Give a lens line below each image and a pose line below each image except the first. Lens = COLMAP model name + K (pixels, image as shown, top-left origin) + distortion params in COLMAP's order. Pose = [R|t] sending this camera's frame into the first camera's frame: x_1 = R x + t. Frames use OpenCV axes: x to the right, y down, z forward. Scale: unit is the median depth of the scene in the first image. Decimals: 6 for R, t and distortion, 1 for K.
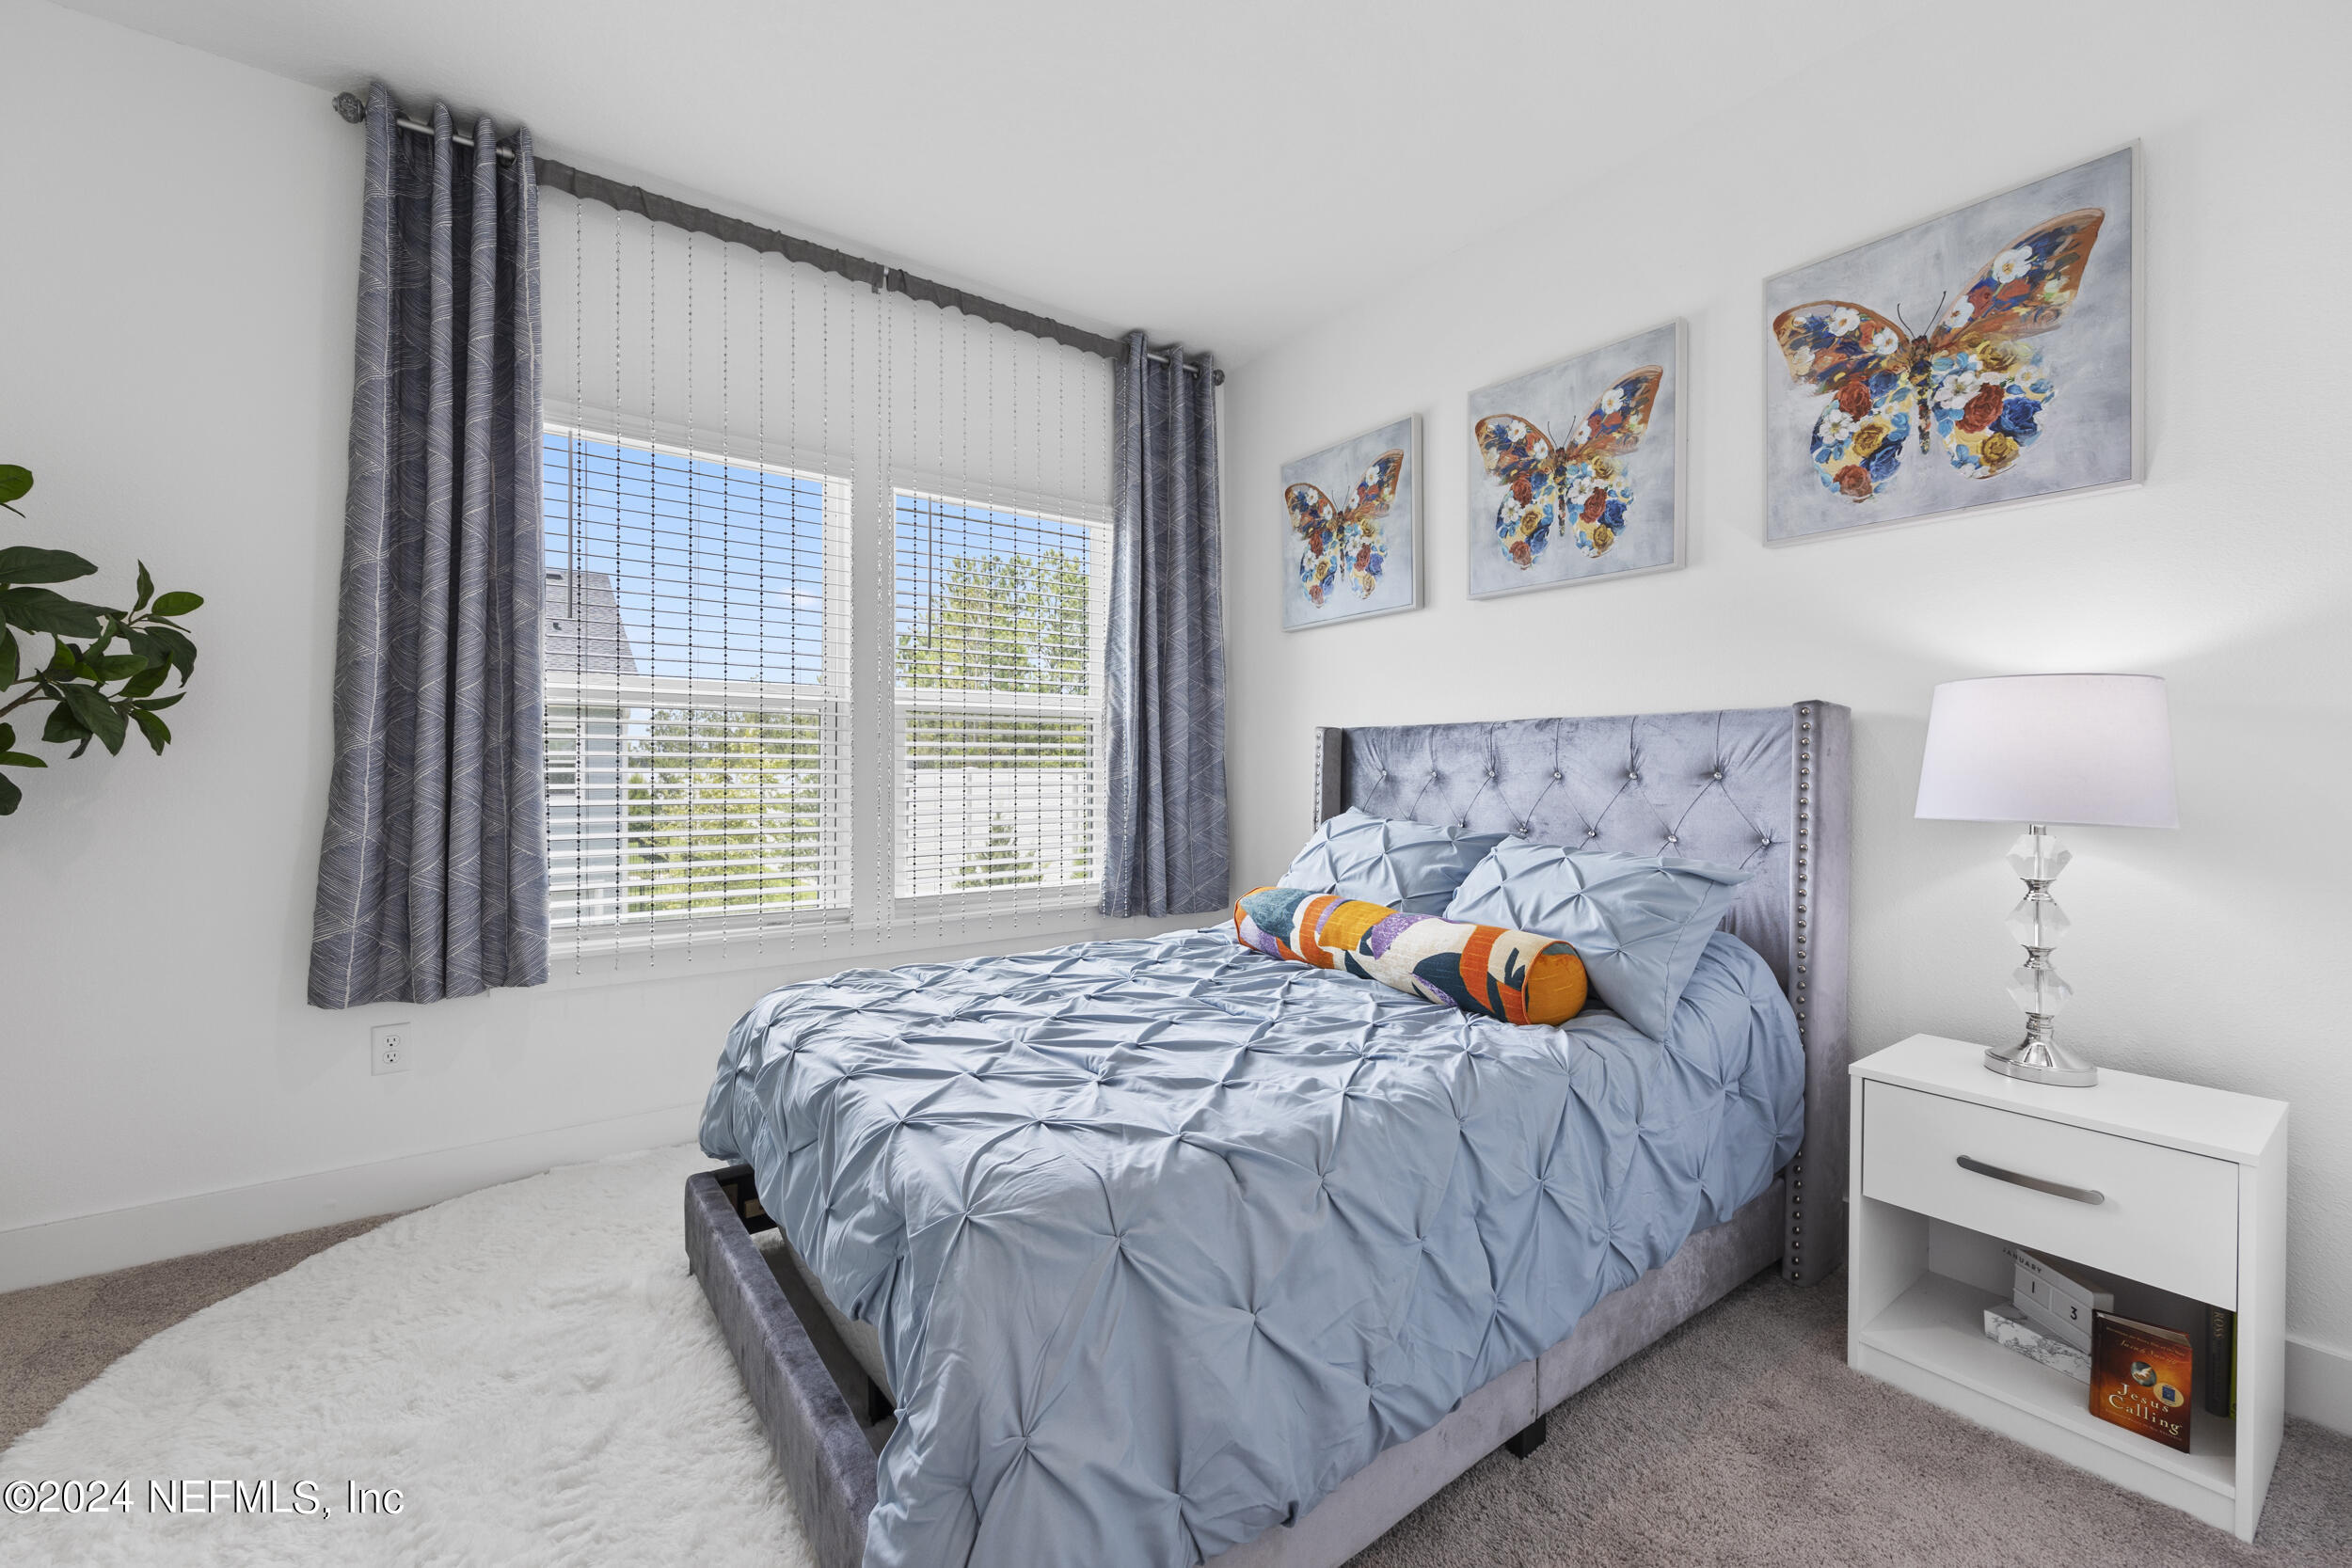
lens RADIAL K [[949.5, 0, 1169.4], [0, 949.5, 777.4], [0, 0, 1]] dist [-0.009641, 0.001194]
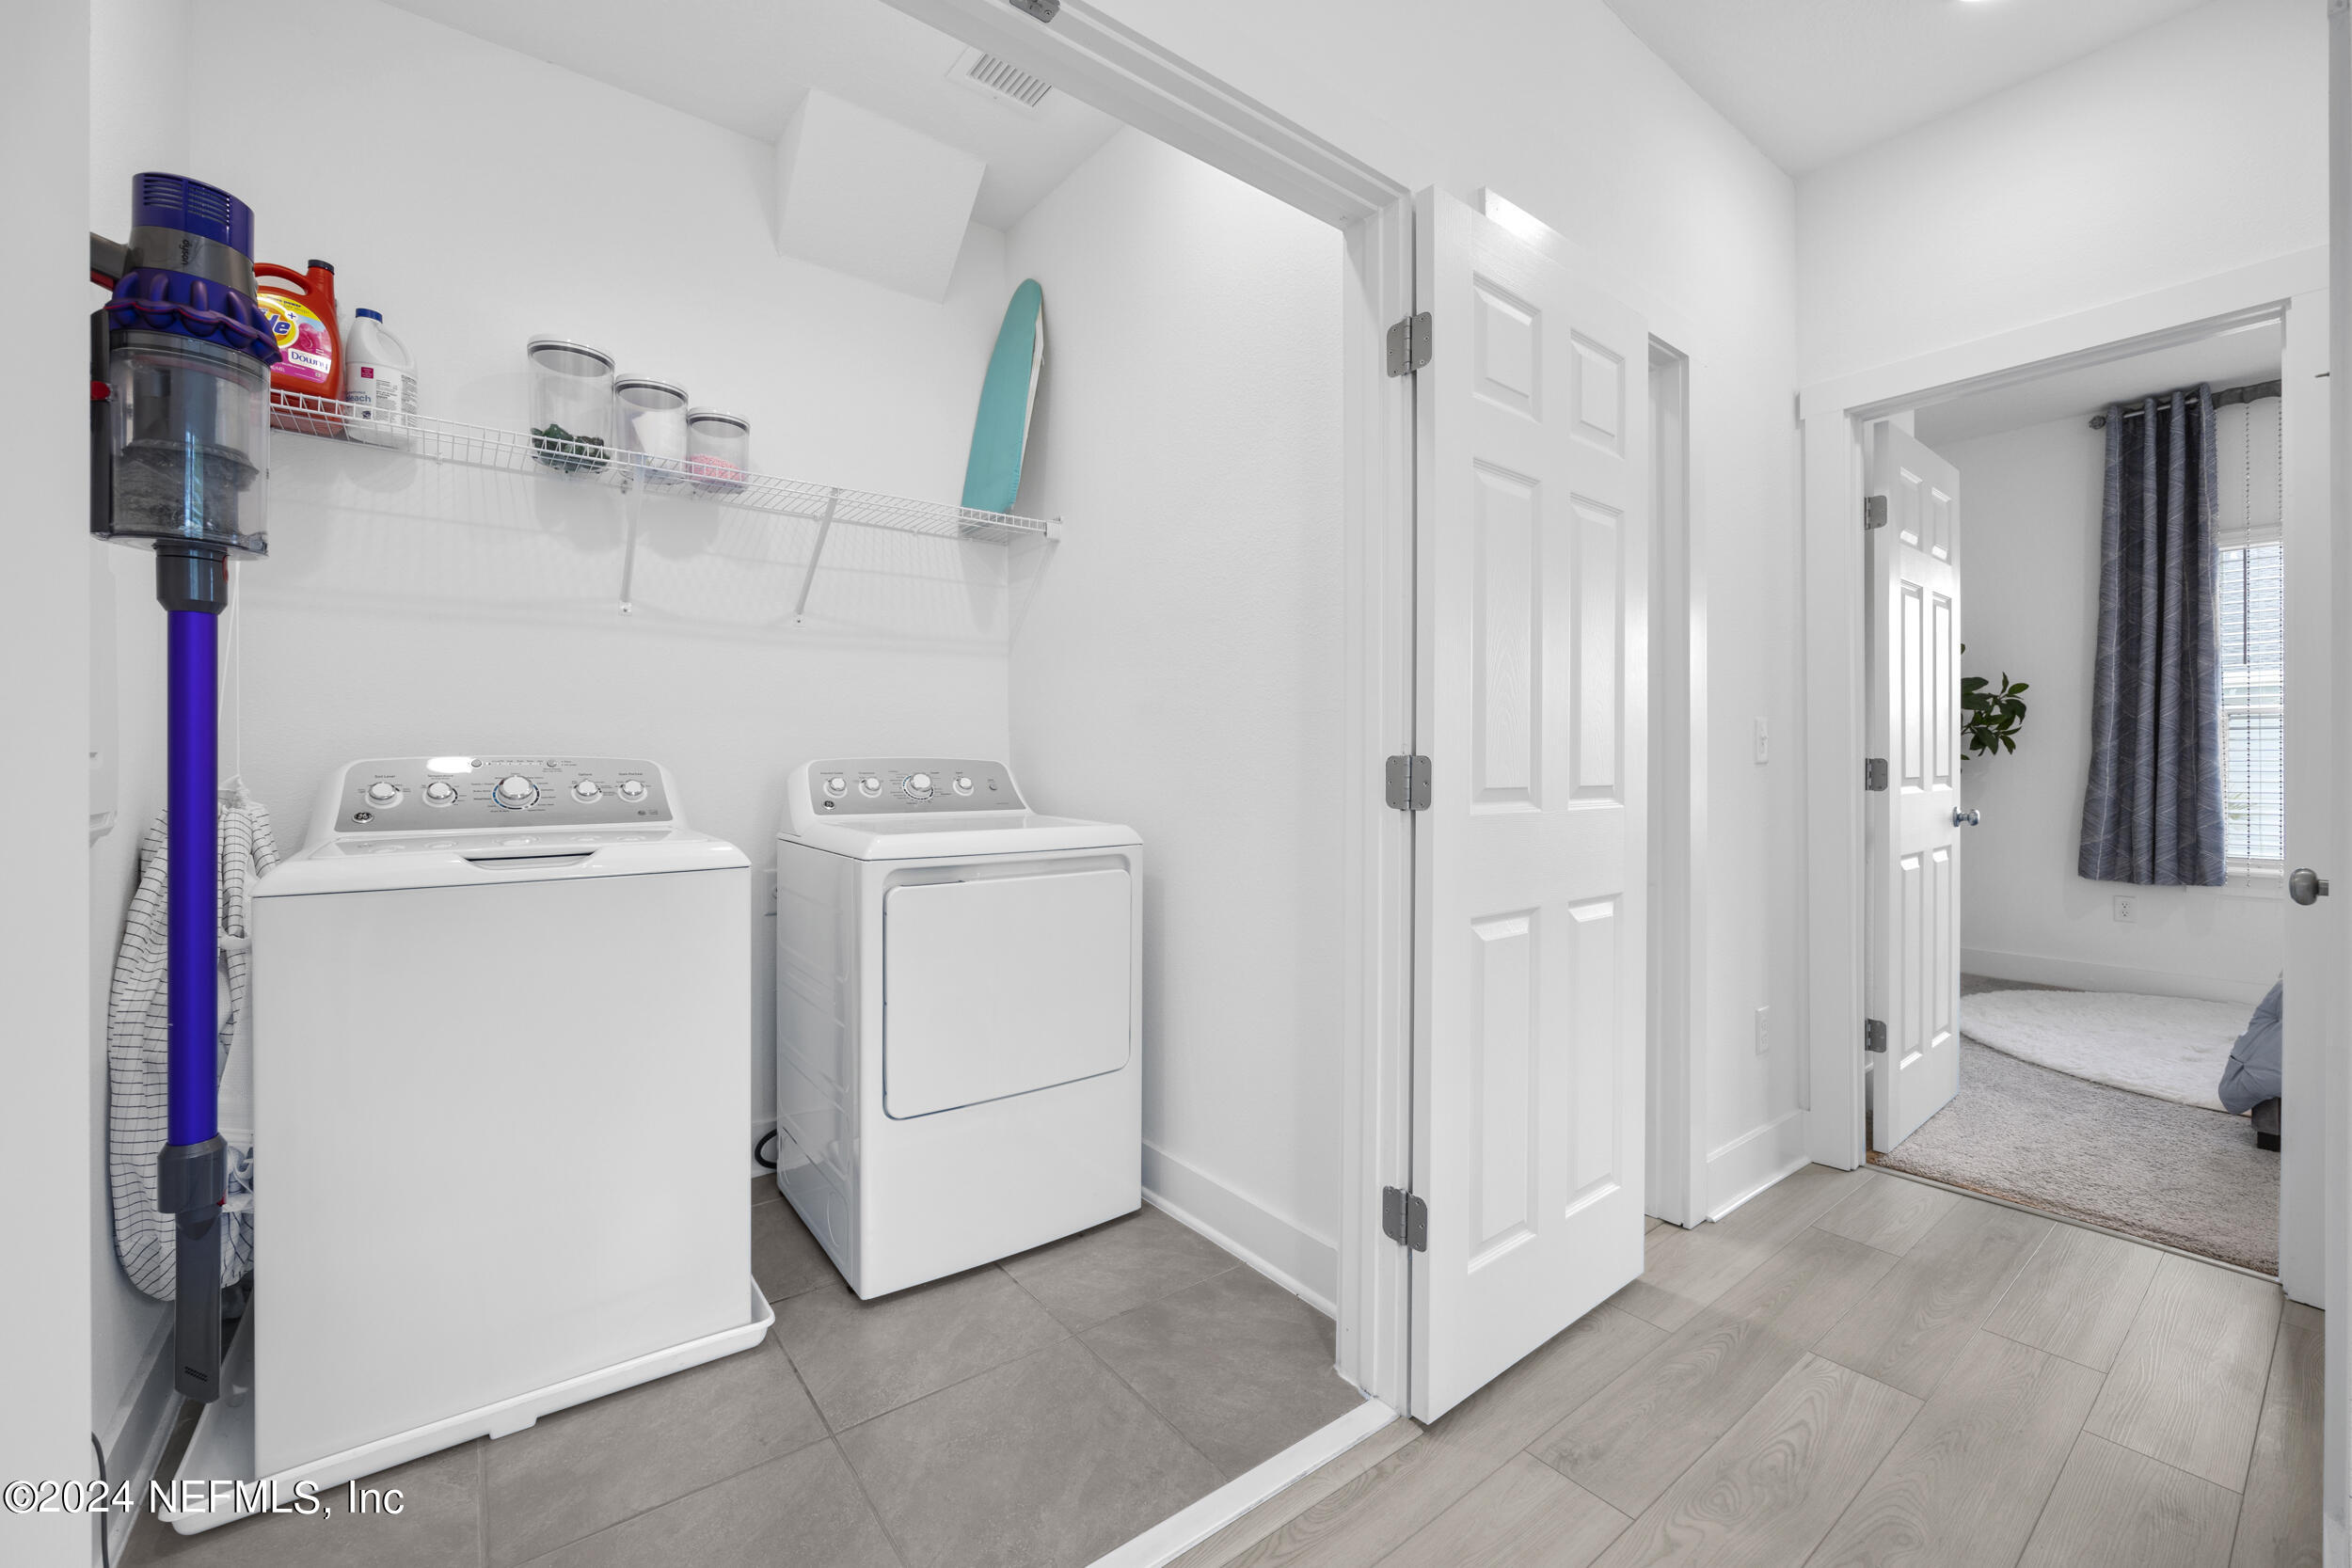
lens RADIAL K [[949.5, 0, 1171.8], [0, 949.5, 761.2], [0, 0, 1]] dist [-0.009641, 0.001194]
pose [[0.023794, 0.002943, -0.999713, 1.032597], [0.003855, 0.999988, 0.003036, -0.018522], [0.999709, -0.003926, 0.023783, -0.966662]]
